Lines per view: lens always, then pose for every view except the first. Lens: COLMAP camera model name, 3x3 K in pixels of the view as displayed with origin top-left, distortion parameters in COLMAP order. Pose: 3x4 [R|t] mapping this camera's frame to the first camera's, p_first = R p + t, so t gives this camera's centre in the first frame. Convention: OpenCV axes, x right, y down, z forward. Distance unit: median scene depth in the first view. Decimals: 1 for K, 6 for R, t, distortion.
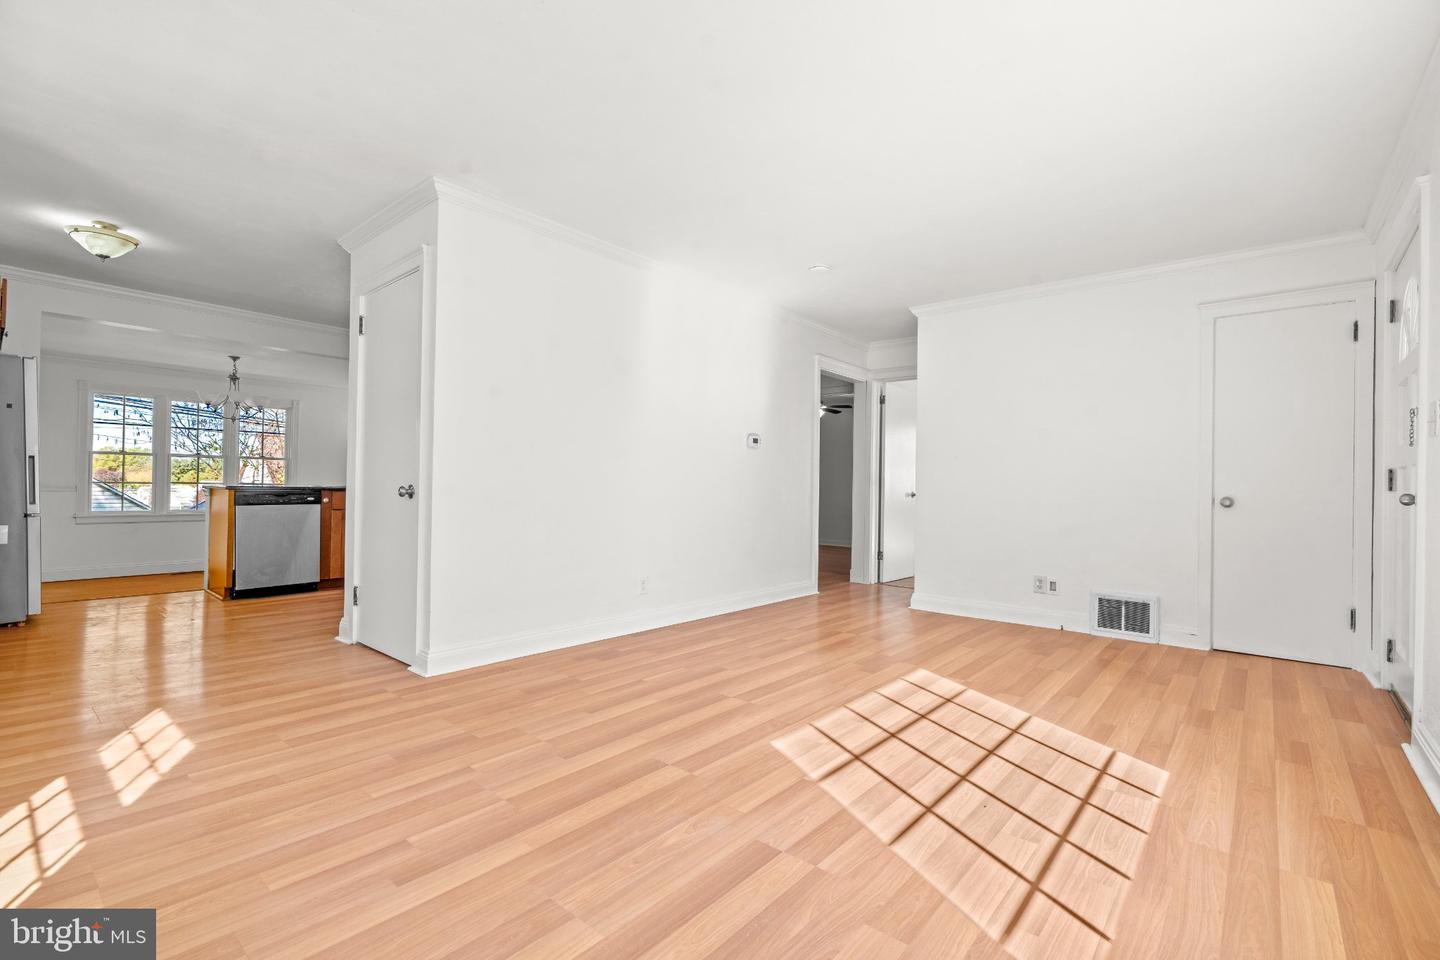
lens RADIAL K [[653.9, 0, 715.1], [0, 653.9, 480.1], [0, 0, 1]] dist [-0.004221, 0.001298]
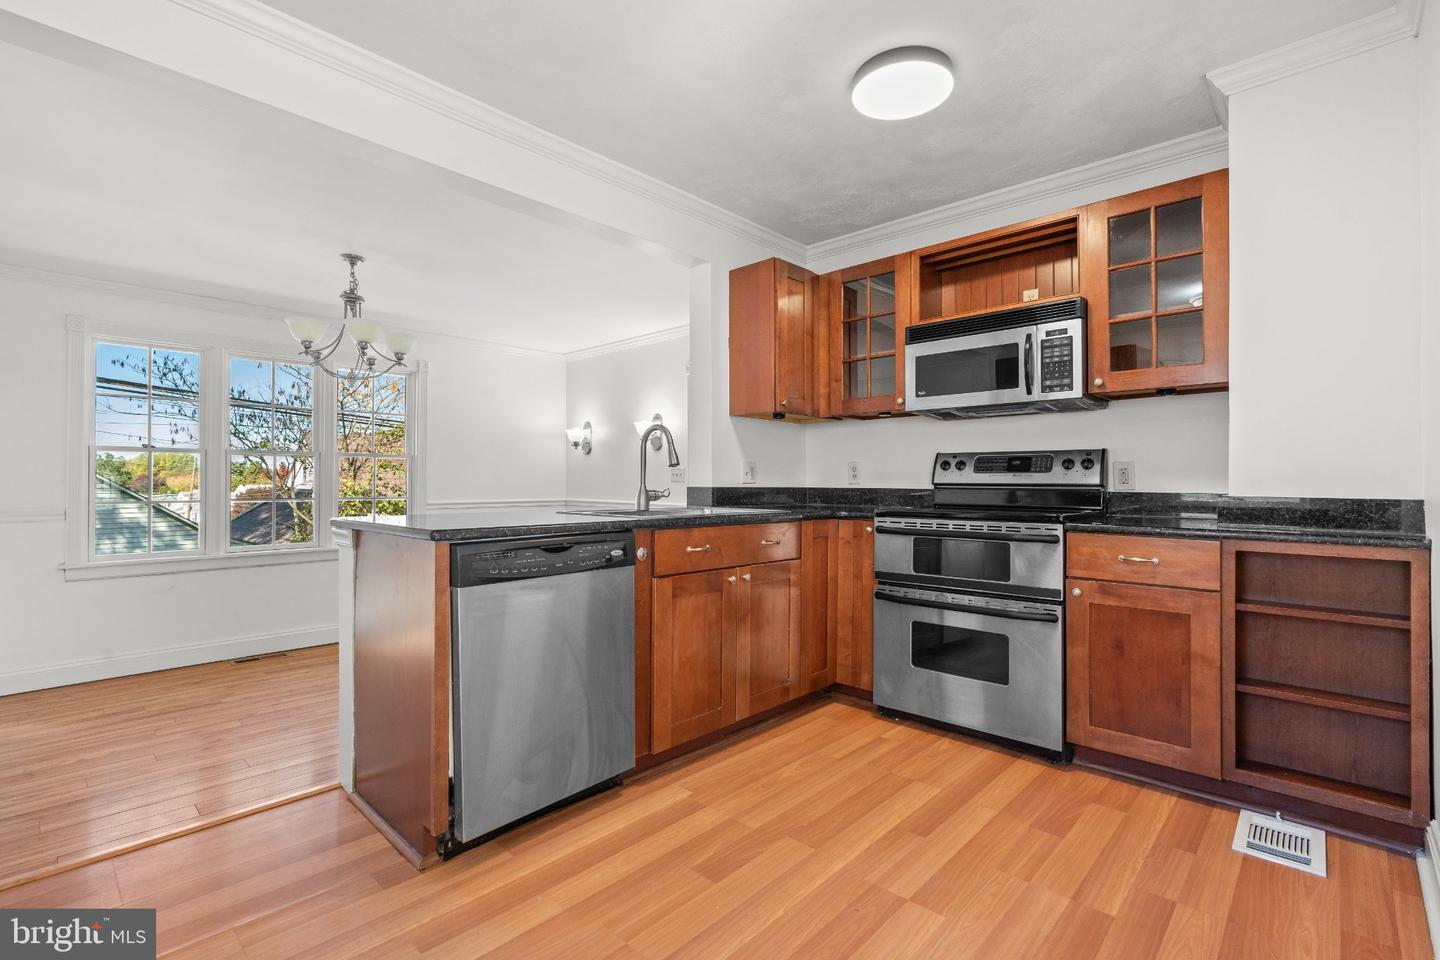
lens RADIAL K [[653.9, 0, 725.3], [0, 653.9, 482.4], [0, 0, 1]] dist [-0.004221, 0.001298]
pose [[0.999519, -0.012493, -0.028386, -0.061191], [0.012777, 0.999870, 0.009832, -0.001708], [0.028259, -0.010190, 0.999549, 0.069957]]
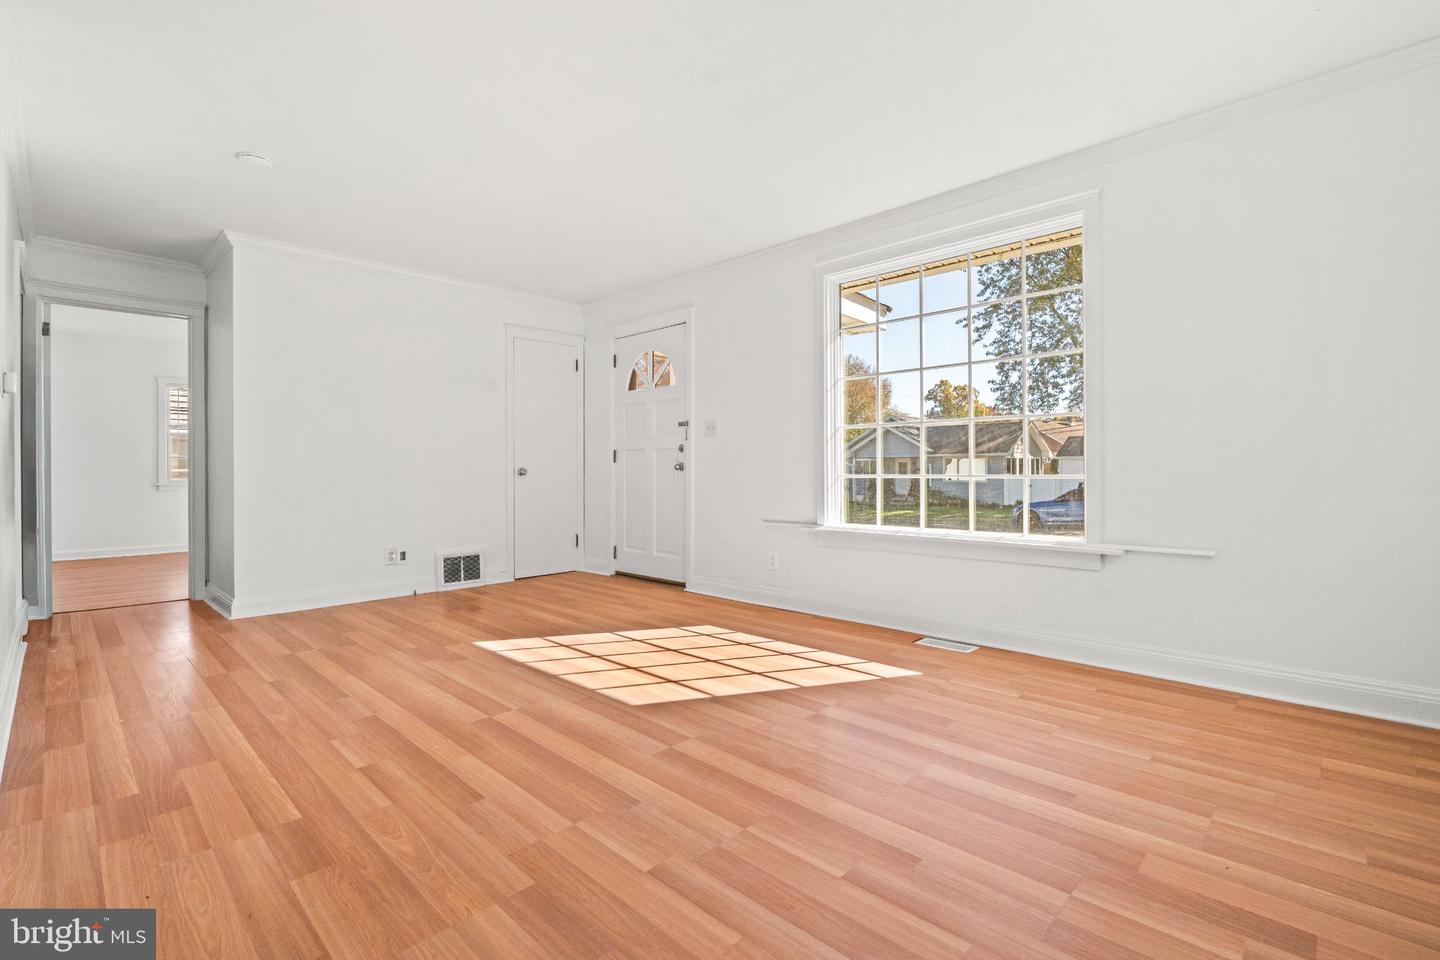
lens RADIAL K [[653.9, 0, 728.7], [0, 653.9, 474.6], [0, 0, 1]] dist [-0.004221, 0.001298]
pose [[0.047043, -0.027441, 0.998516, -0.918190], [-0.004872, 0.999604, 0.027701, -0.001814], [-0.998881, -0.006167, 0.046890, 0.769644]]
